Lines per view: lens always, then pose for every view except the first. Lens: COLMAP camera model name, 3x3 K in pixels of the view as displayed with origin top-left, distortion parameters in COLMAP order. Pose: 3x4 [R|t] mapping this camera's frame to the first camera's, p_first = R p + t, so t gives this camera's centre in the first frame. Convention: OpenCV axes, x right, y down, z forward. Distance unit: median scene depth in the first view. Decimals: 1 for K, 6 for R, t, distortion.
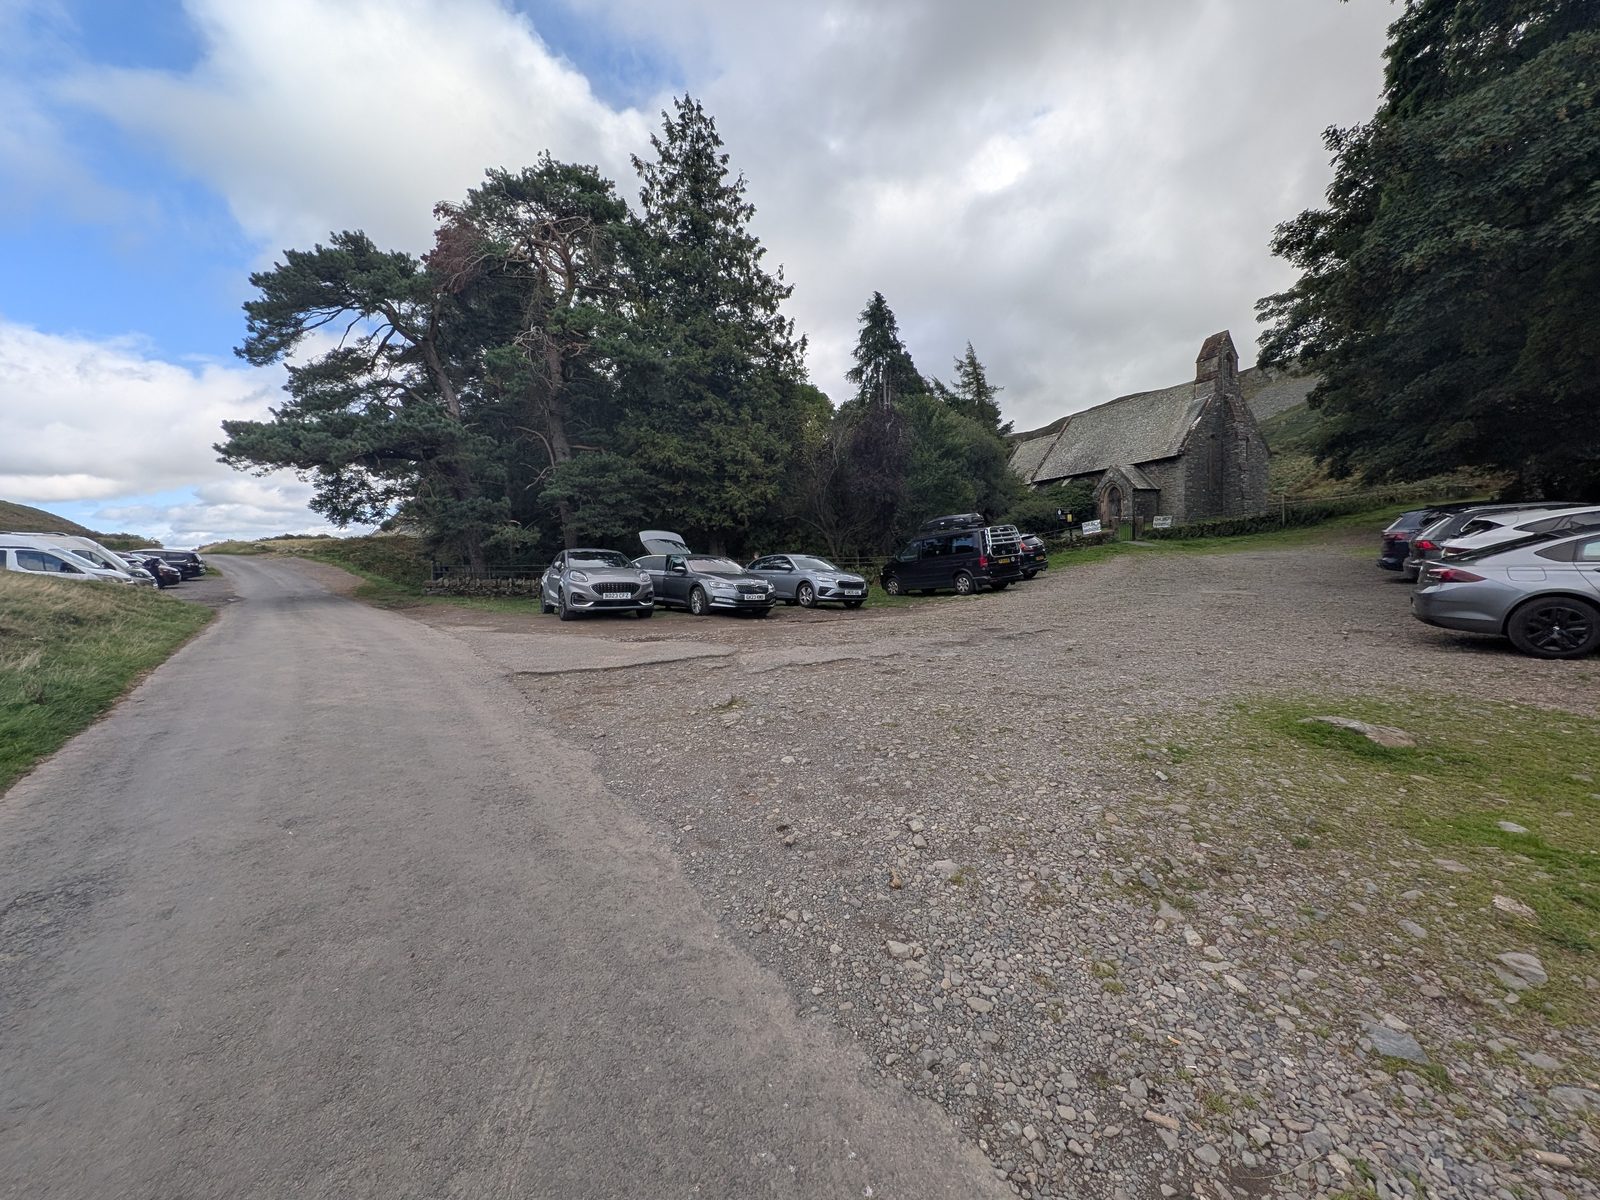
lens RADIAL K [[638.6, 0, 798.4], [0, 638.6, 600.0], [0, 0, 1]] dist [0.000851, 0.000004]
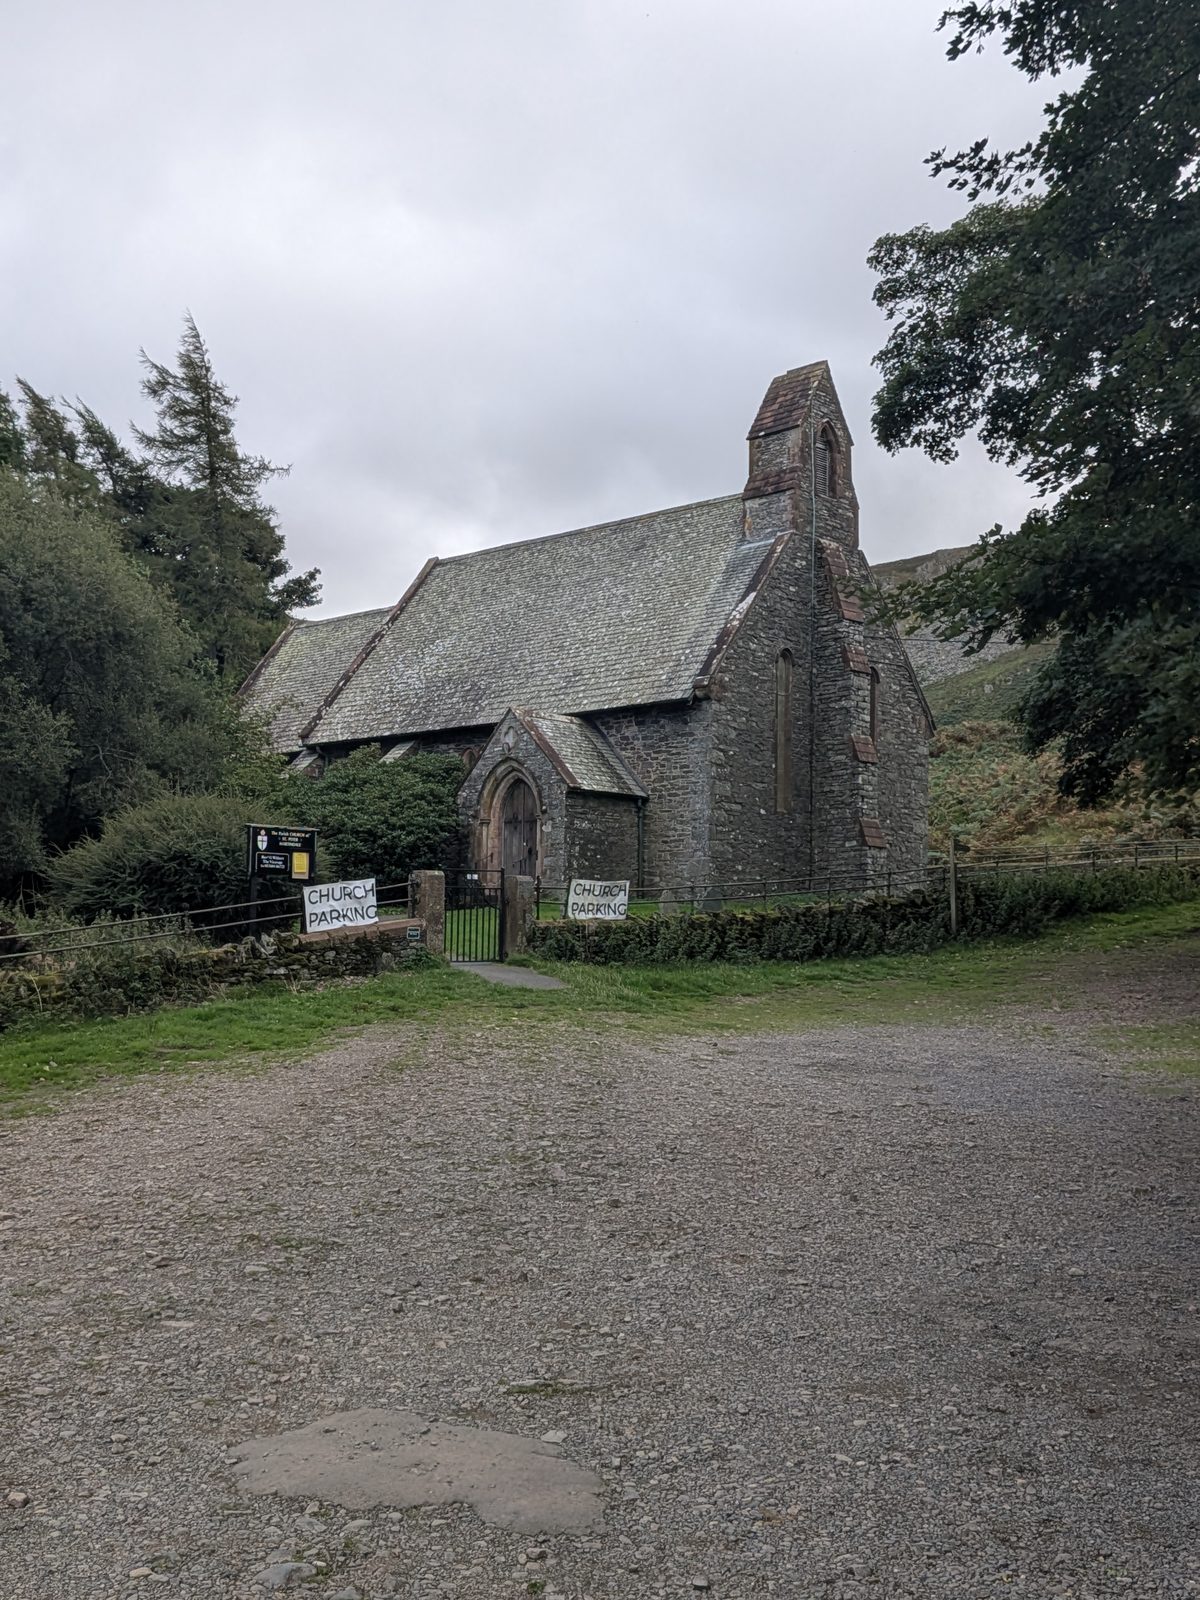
lens RADIAL K [[1824.3, 0, 600.4], [0, 1824.3, 798.4], [0, 0, 1]] dist [0.085680, 0.000000]
pose [[0.904849, 0.081662, 0.417827, 0.160513], [-0.016331, 0.987366, -0.157610, -0.027516], [-0.425419, 0.135790, 0.894751, 0.186966]]
